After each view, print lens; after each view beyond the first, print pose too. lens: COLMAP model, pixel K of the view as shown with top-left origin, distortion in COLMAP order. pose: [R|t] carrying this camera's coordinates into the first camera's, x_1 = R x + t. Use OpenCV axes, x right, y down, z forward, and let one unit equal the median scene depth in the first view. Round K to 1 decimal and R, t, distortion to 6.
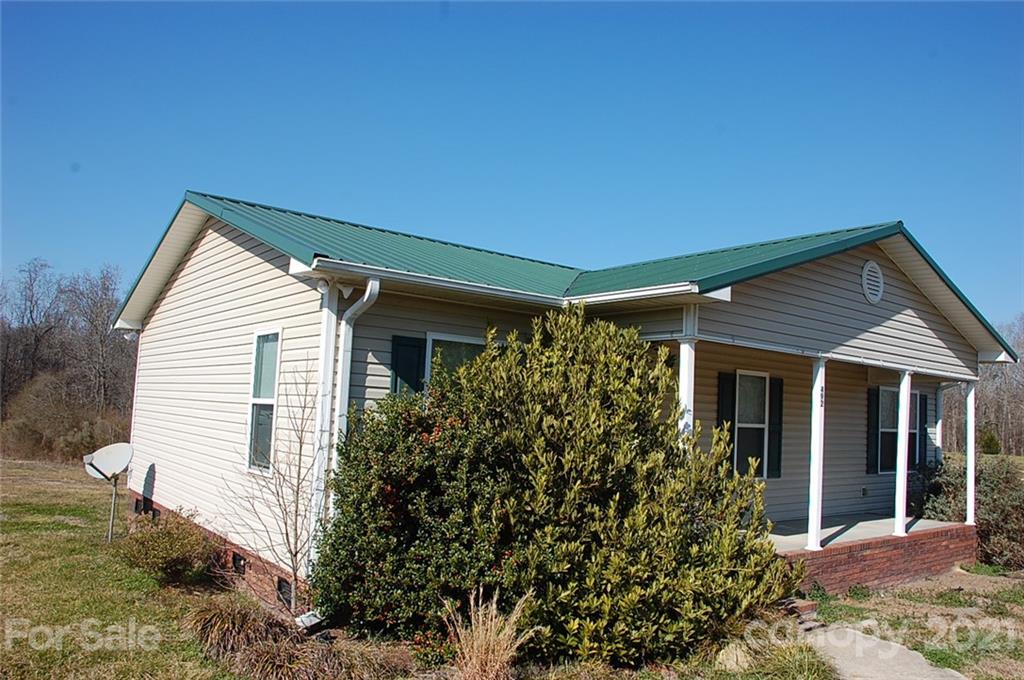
lens RADIAL K [[770.0, 0, 505.2], [0, 770.0, 342.7], [0, 0, 1]] dist [-0.108063, 0.024330]
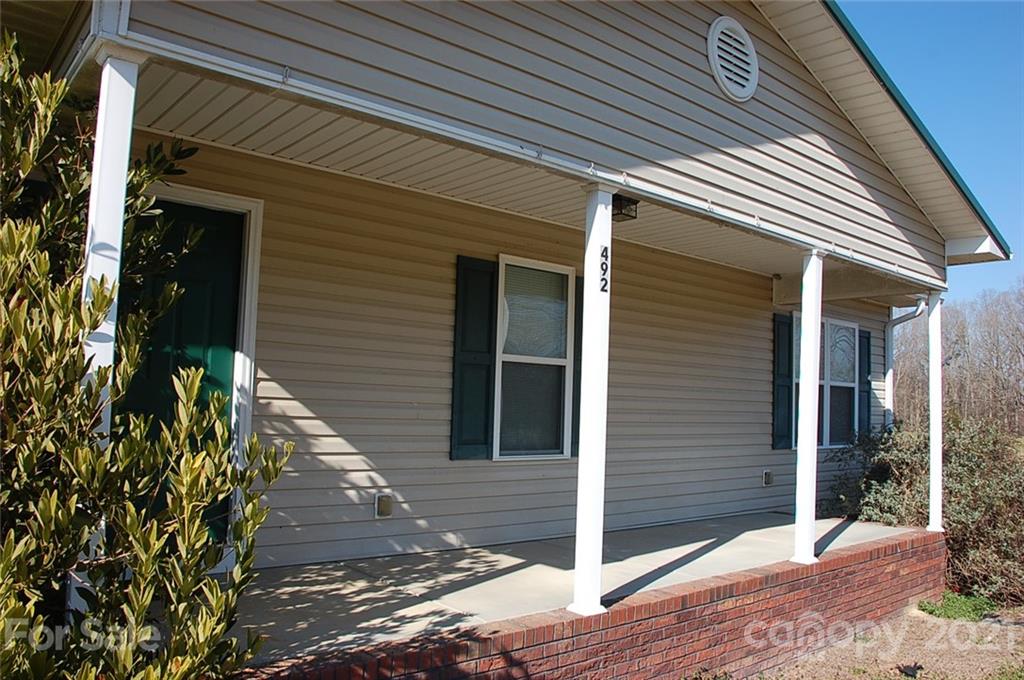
lens RADIAL K [[770.0, 0, 516.3], [0, 770.0, 338.9], [0, 0, 1]] dist [-0.108063, 0.024330]
pose [[0.998650, -0.009773, 0.051020, 0.276760], [0.009212, 0.999895, 0.011226, 0.085895], [-0.051125, -0.010741, 0.998635, 0.440282]]
